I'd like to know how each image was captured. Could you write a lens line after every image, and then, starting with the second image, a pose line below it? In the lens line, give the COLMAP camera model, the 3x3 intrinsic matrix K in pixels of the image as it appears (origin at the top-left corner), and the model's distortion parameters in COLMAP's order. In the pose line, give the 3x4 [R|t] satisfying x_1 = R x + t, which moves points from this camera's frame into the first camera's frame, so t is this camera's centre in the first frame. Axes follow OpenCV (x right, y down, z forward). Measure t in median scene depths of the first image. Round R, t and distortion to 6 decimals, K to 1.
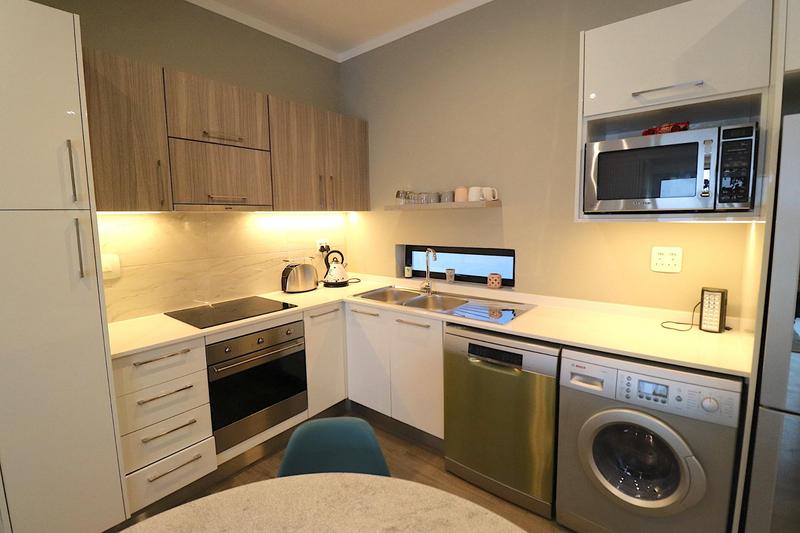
lens RADIAL K [[367.9, 0, 403.2], [0, 367.9, 258.0], [0, 0, 1]] dist [-0.024408, -0.000387]
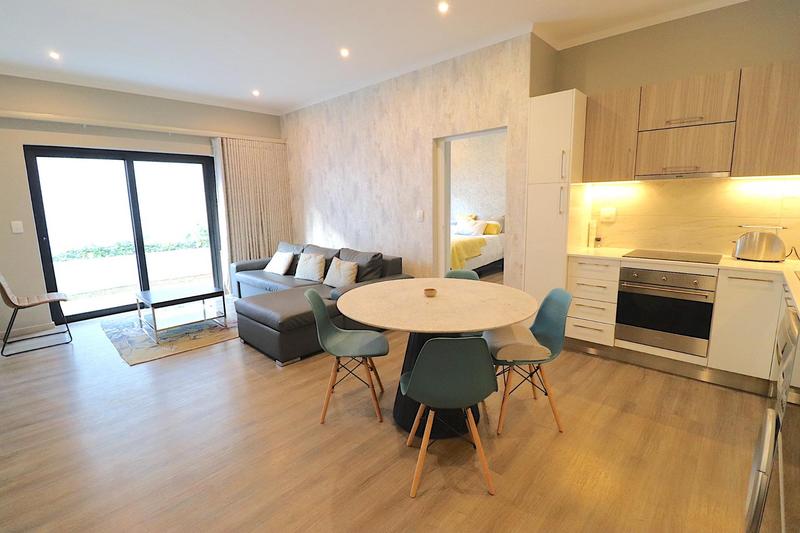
lens RADIAL K [[367.9, 0, 403.2], [0, 367.9, 258.0], [0, 0, 1]] dist [-0.024408, -0.000387]
pose [[-0.059108, 0.174649, -0.982855, 0.923055], [-0.087580, 0.979873, 0.179386, 0.001807], [0.994402, 0.096682, -0.042623, 0.117562]]
